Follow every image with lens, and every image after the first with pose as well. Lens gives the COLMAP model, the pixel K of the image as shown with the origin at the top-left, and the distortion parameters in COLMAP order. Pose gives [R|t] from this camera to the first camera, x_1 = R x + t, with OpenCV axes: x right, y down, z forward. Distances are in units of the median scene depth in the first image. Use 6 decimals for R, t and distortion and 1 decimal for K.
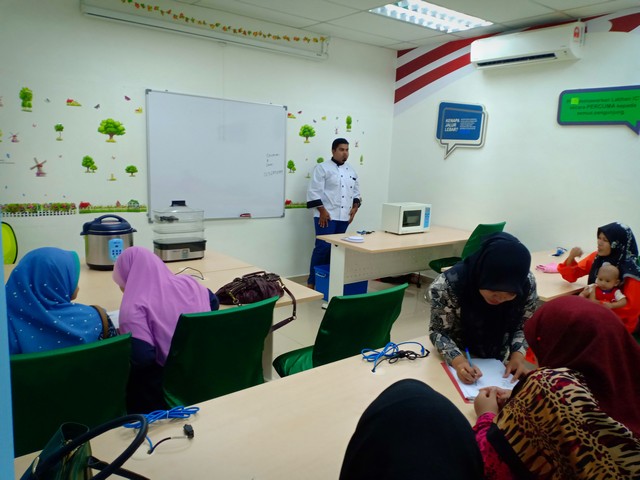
lens RADIAL K [[498.9, 0, 318.5], [0, 498.9, 244.7], [0, 0, 1]] dist [0.087217, -0.134452]
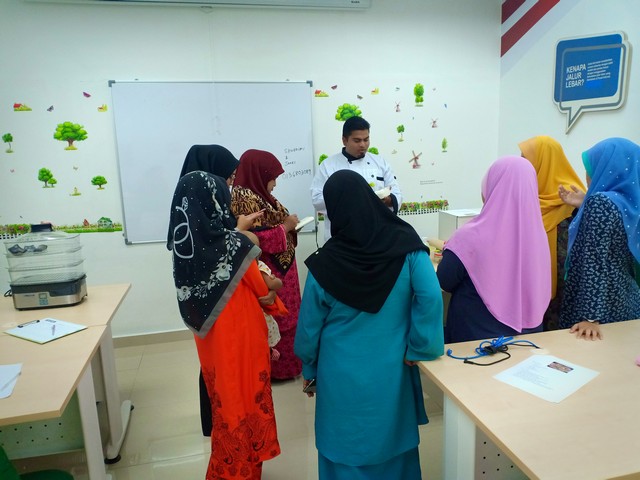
lens RADIAL K [[513.5, 0, 315.4], [0, 513.5, 244.5], [0, 0, 1]] dist [0.064900, -0.068258]
pose [[0.905450, 0.002243, -0.424446, 0.272925], [-0.001180, 0.999995, 0.002767, -0.042327], [0.424450, -0.002004, 0.905449, 0.337278]]
